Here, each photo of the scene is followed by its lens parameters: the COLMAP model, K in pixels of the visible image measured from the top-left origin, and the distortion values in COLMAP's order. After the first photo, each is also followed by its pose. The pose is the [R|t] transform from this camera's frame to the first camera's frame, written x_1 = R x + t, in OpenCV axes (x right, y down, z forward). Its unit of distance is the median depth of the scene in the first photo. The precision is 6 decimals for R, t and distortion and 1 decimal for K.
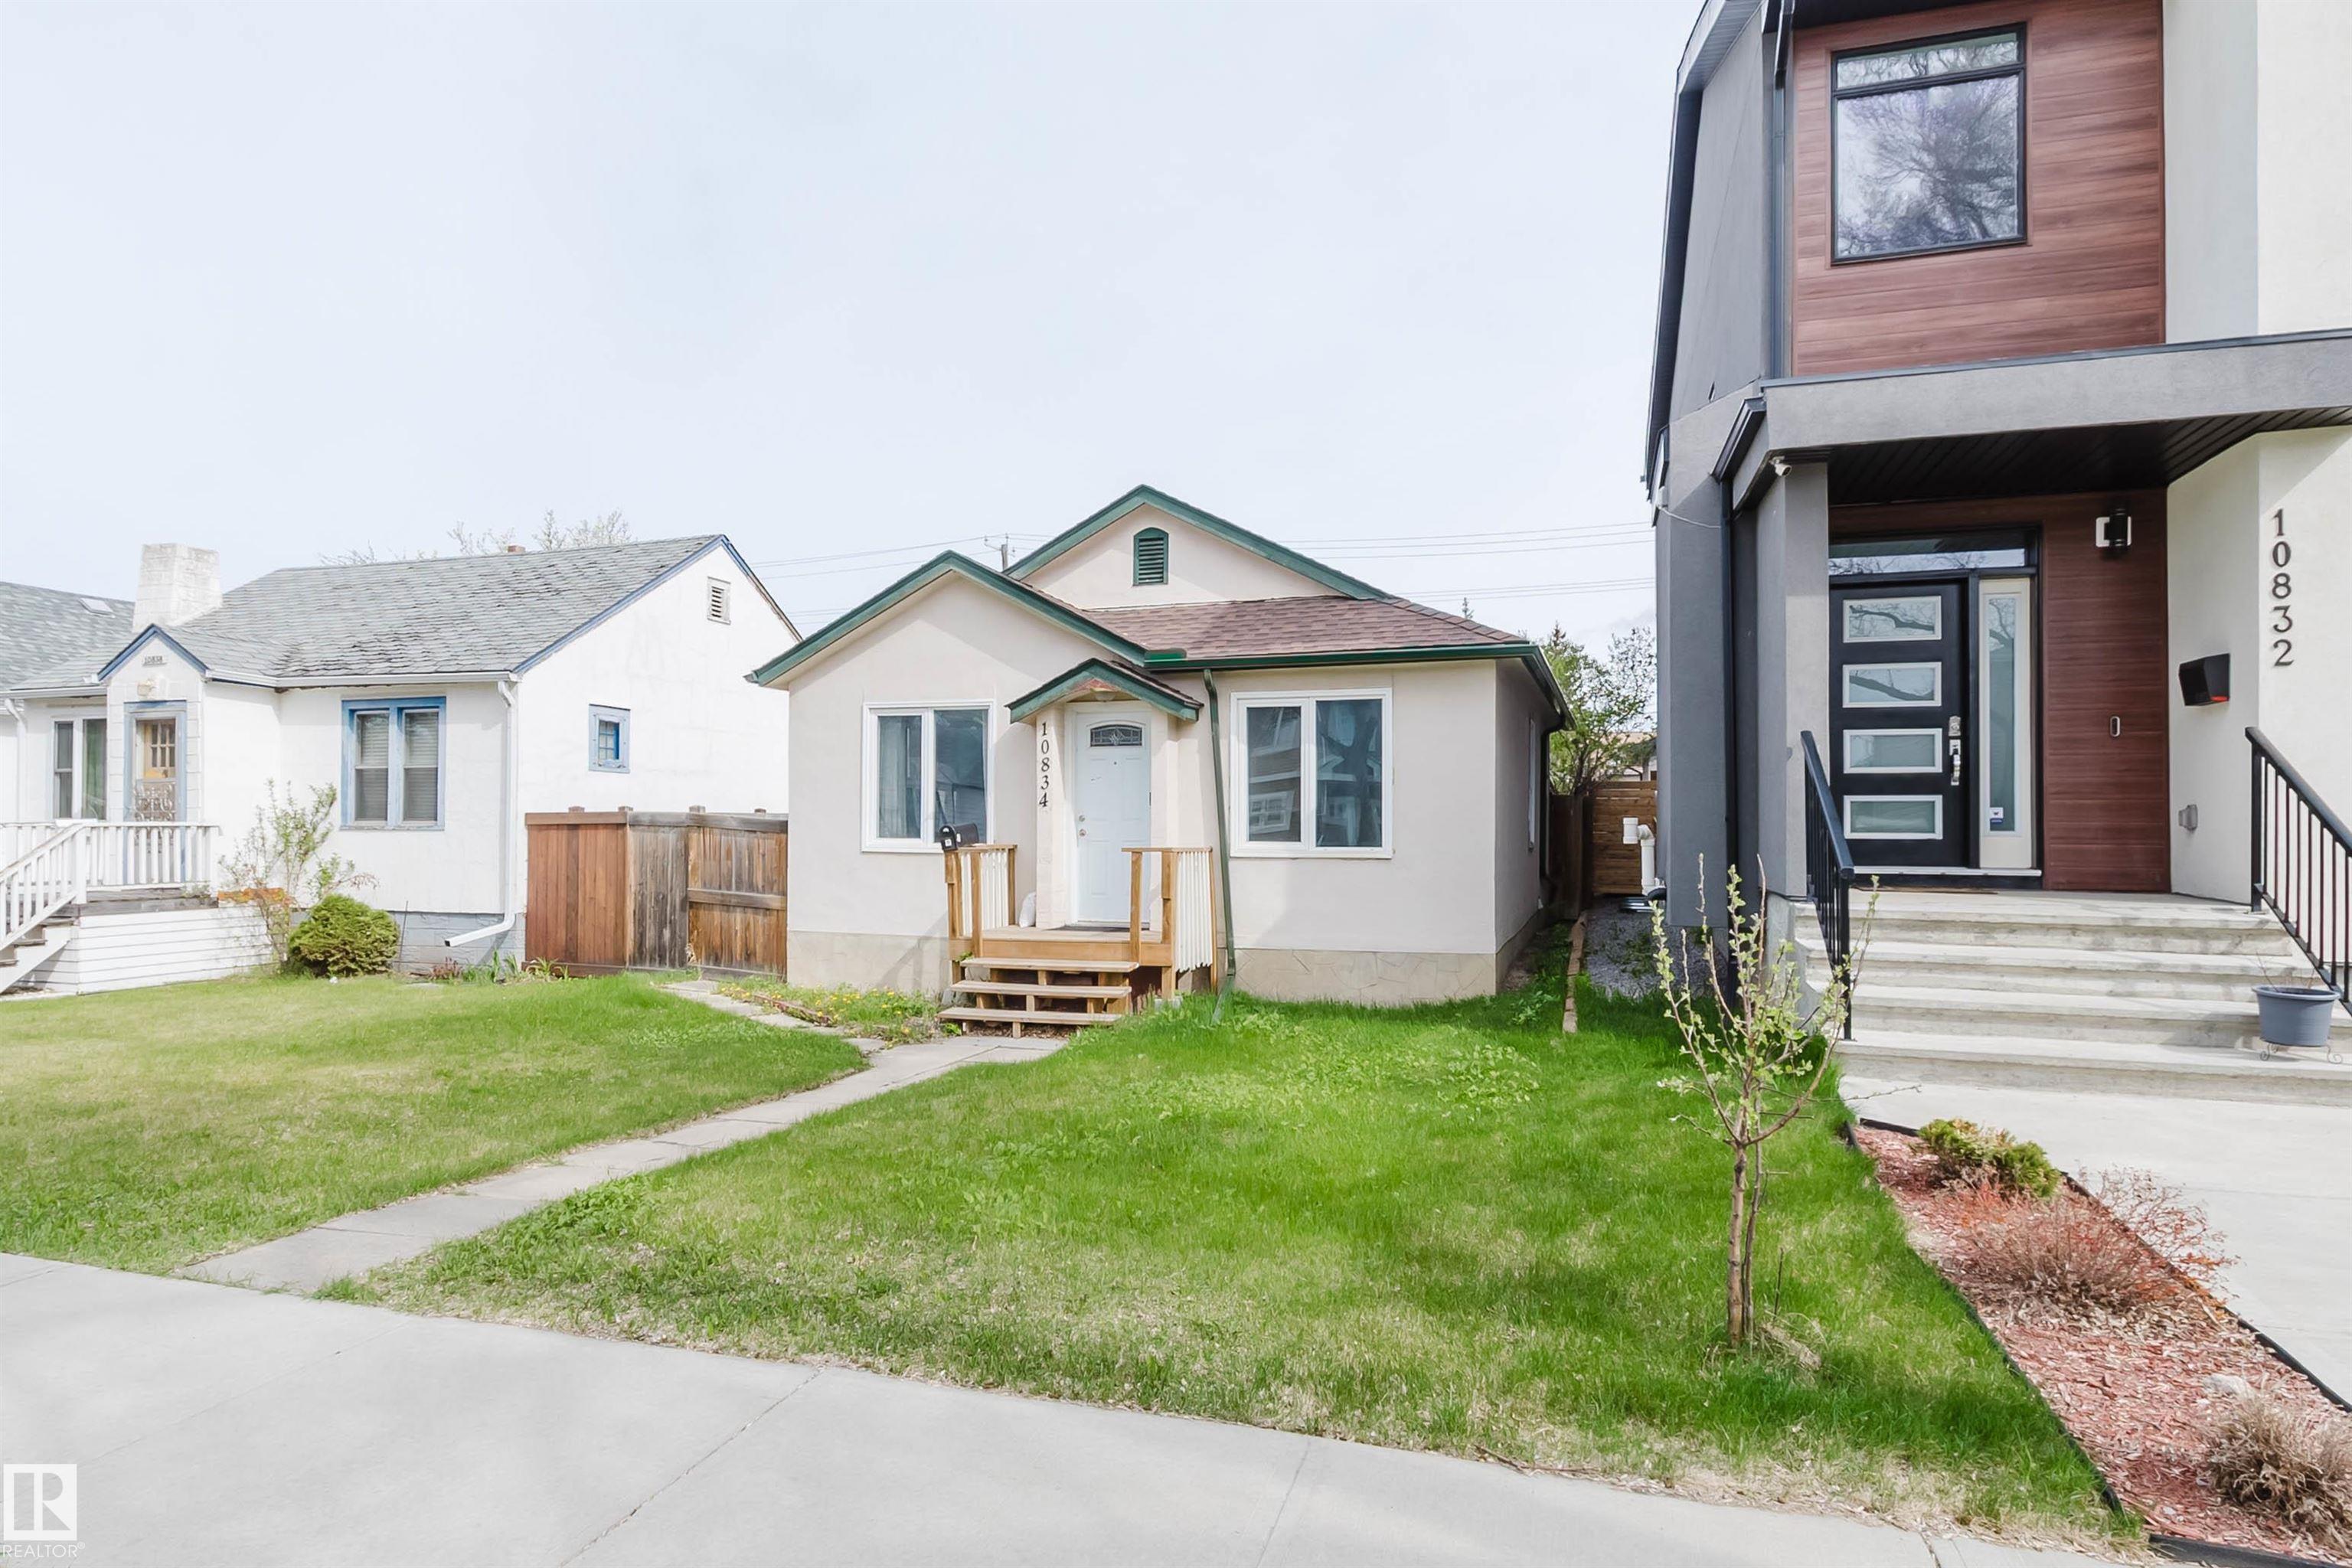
lens RADIAL K [[1337.1, 0, 1132.4], [0, 1337.1, 791.0], [0, 0, 1]] dist [-0.001136, 0.000062]
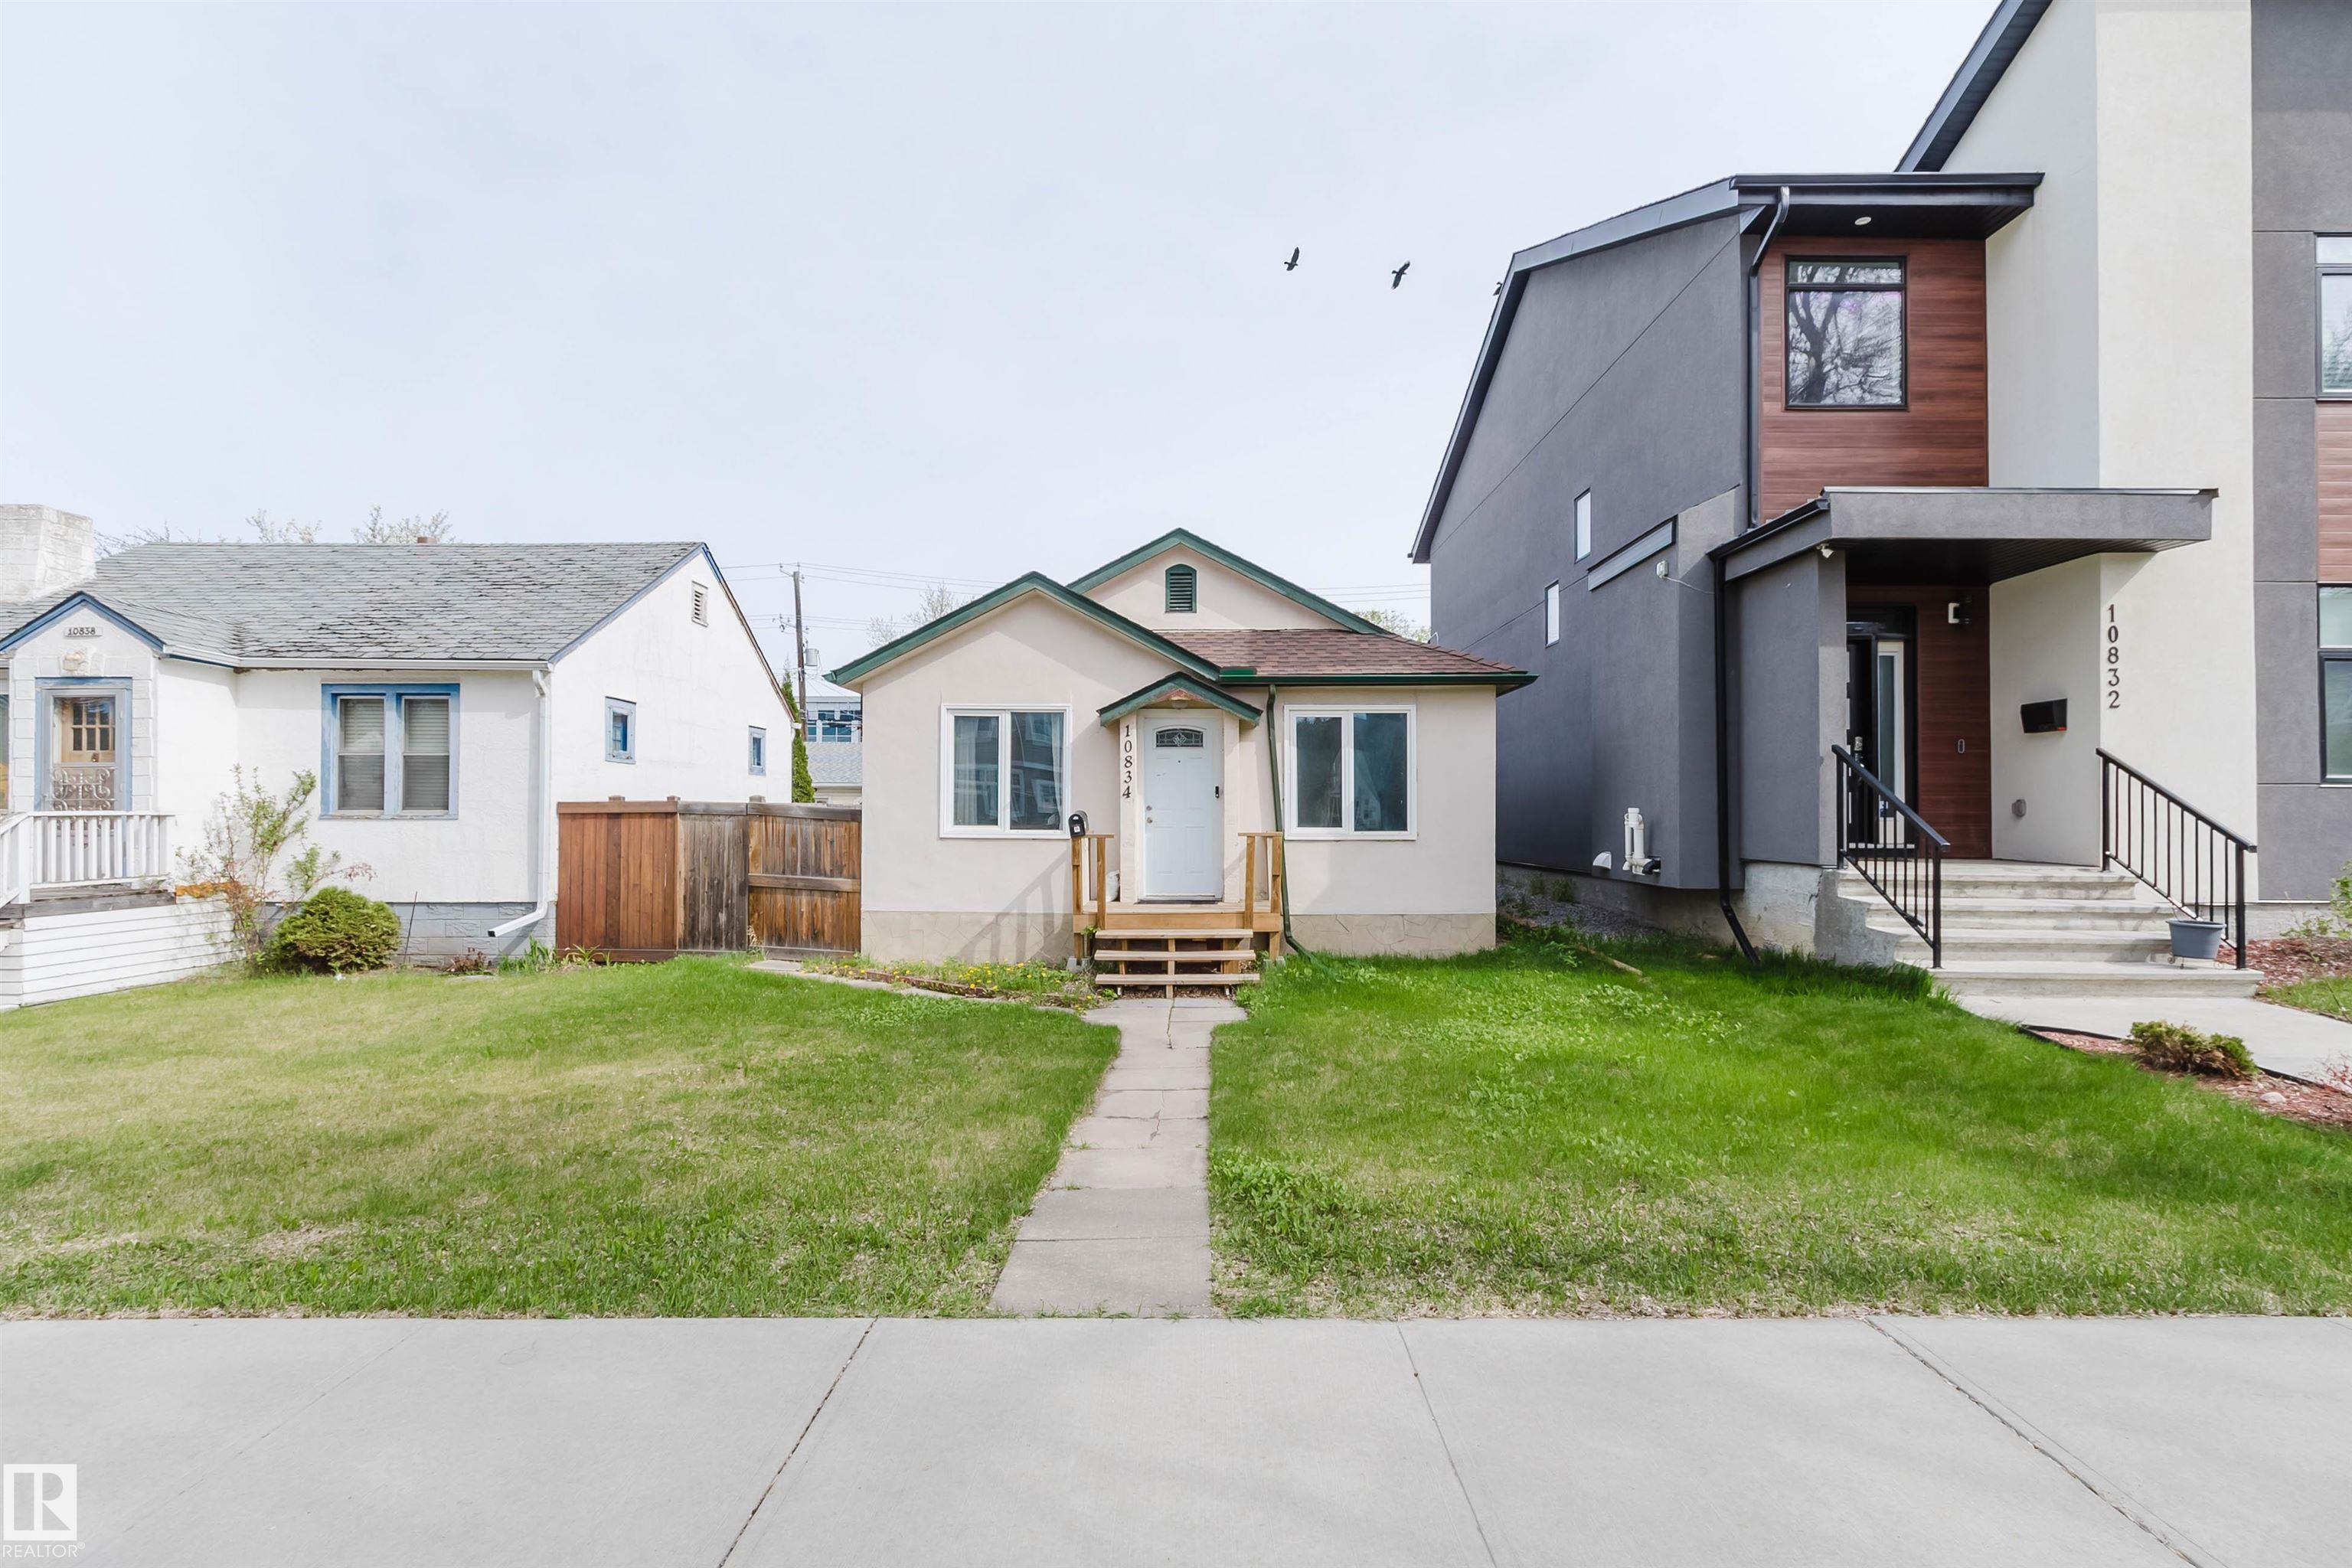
lens RADIAL K [[1062.9, 0, 1174.7], [0, 1062.9, 789.9], [0, 0, 1]] dist [0.000747, -0.000997]
pose [[0.950786, 0.006574, 0.309777, -0.292896], [-0.007421, 0.999971, 0.001554, 0.002906], [-0.309758, -0.003776, 0.950808, 0.102764]]
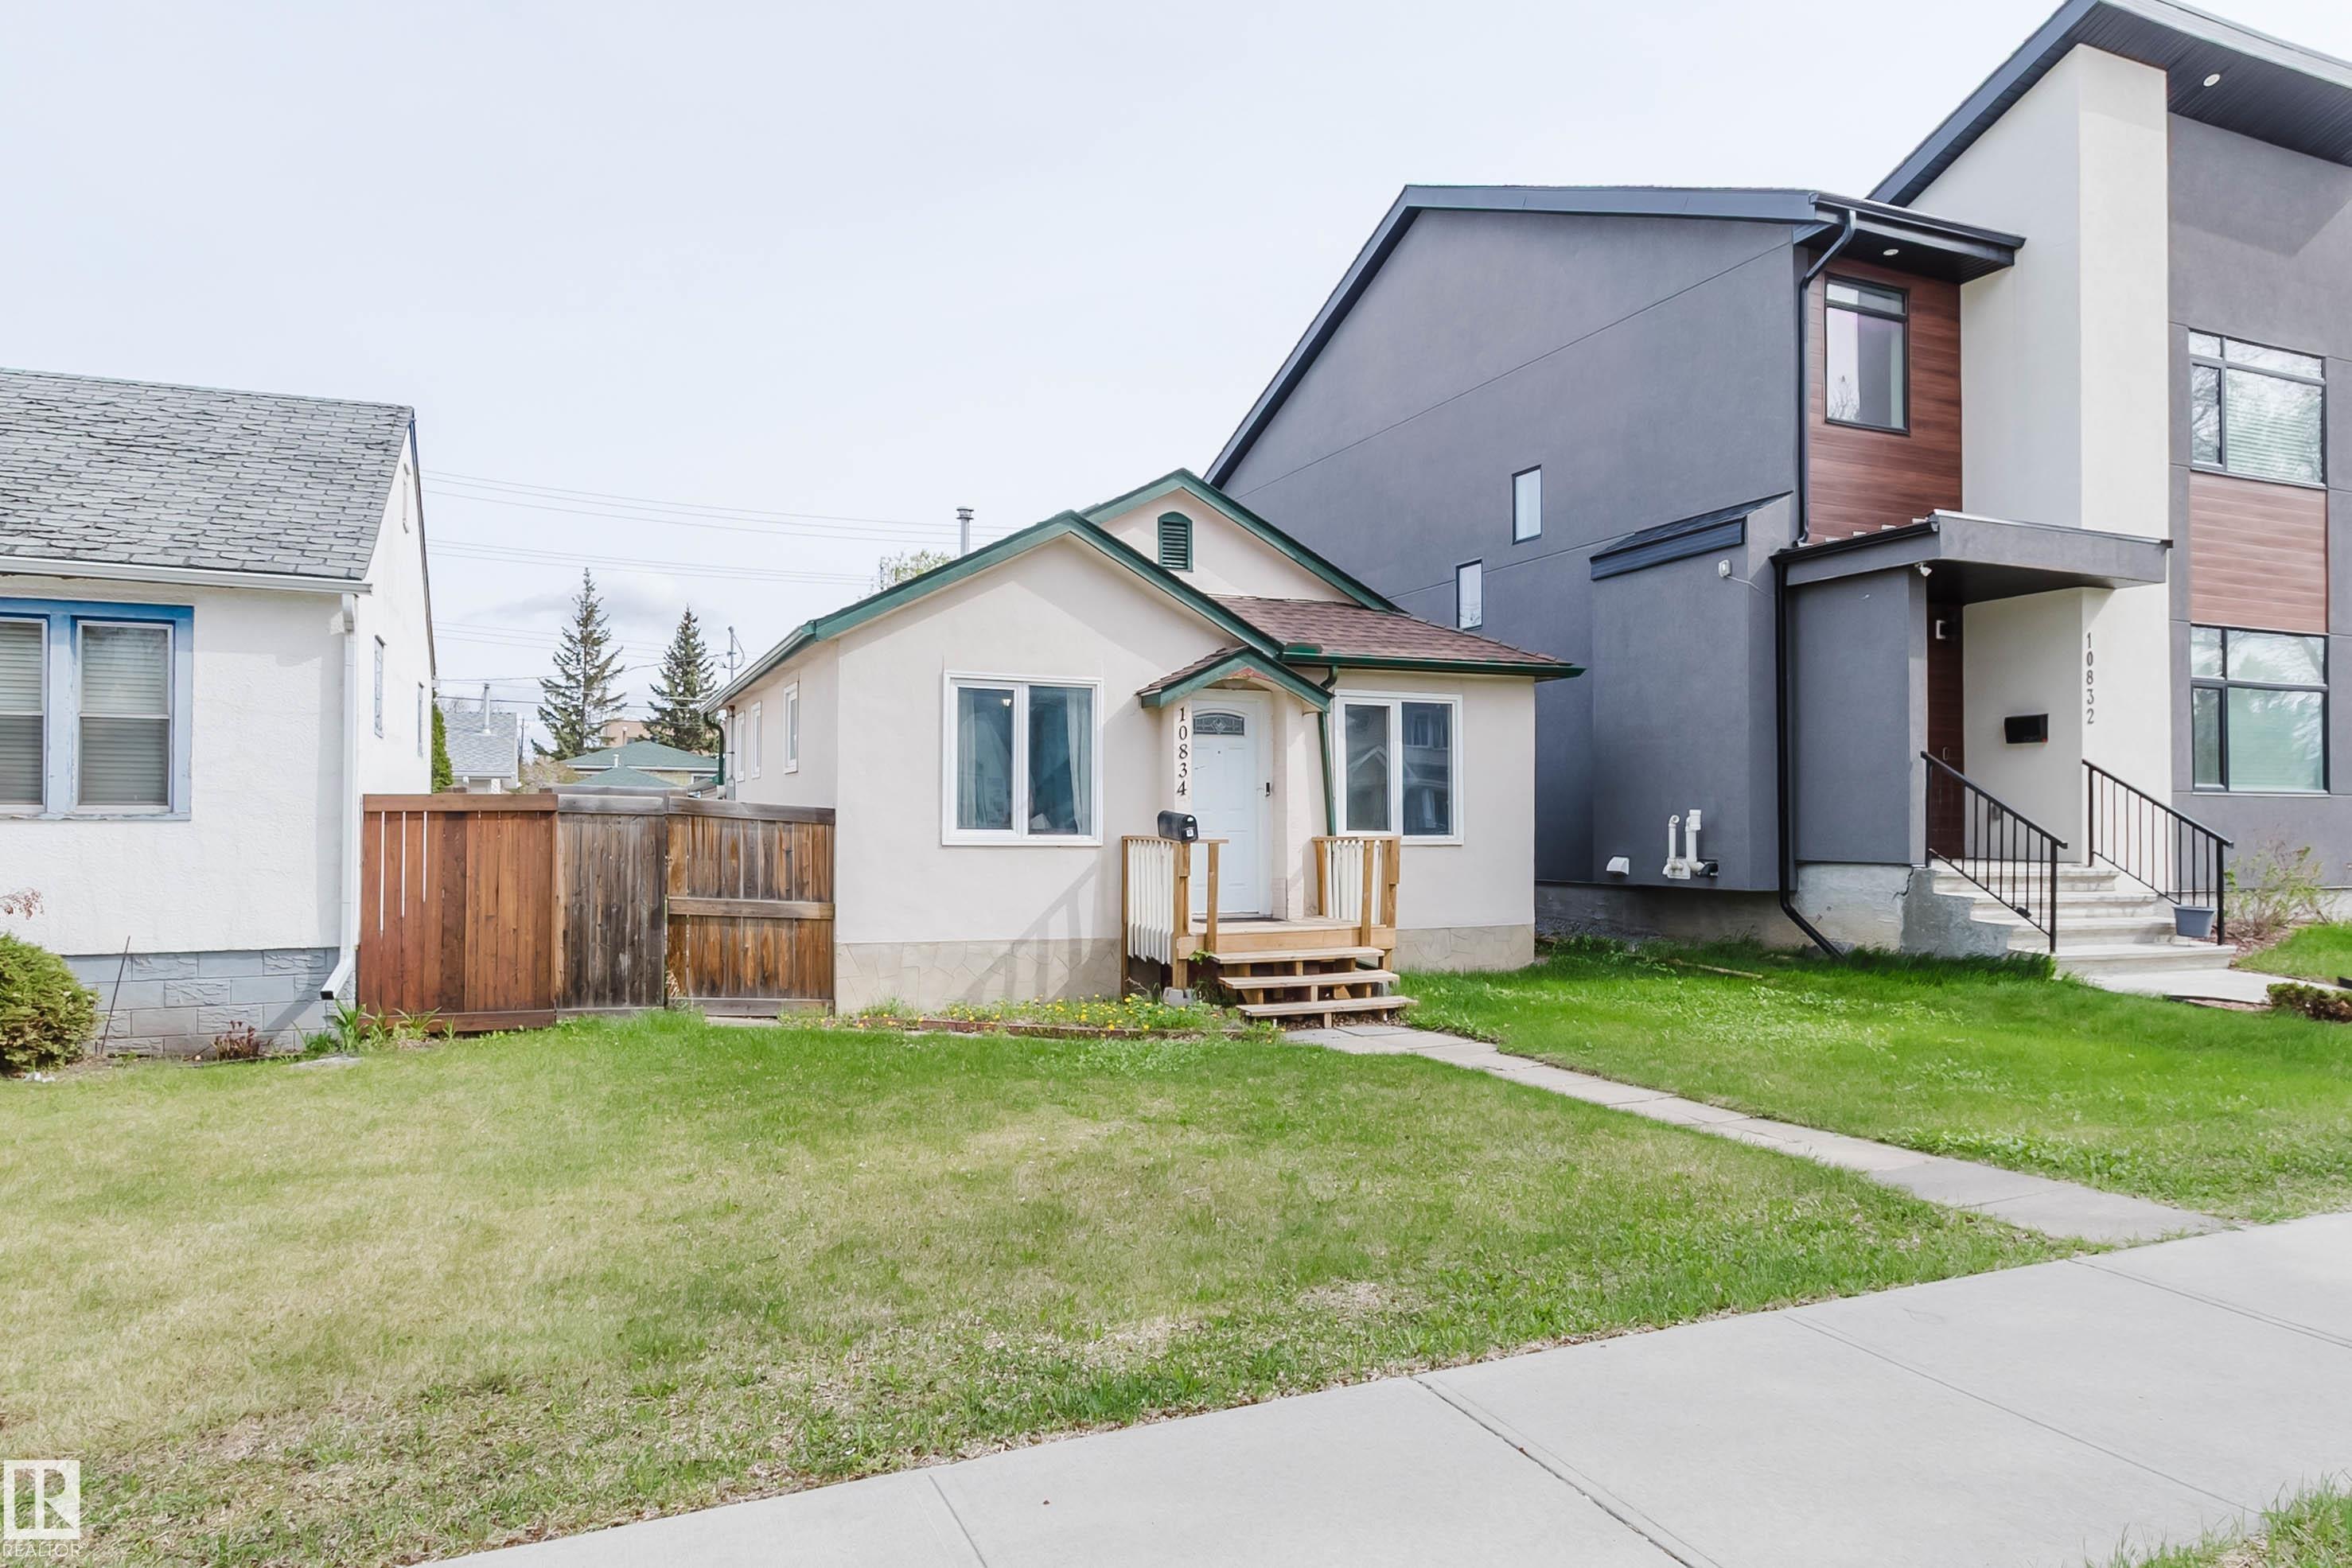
lens RADIAL K [[1416.1, 0, 1135.9], [0, 1416.1, 786.5], [0, 0, 1]] dist [-0.000688, 0.000890]
pose [[0.753506, 0.016544, 0.657232, -0.708885], [-0.017640, 0.999832, -0.004944, 0.010231], [-0.657204, -0.007868, 0.753672, 0.241134]]
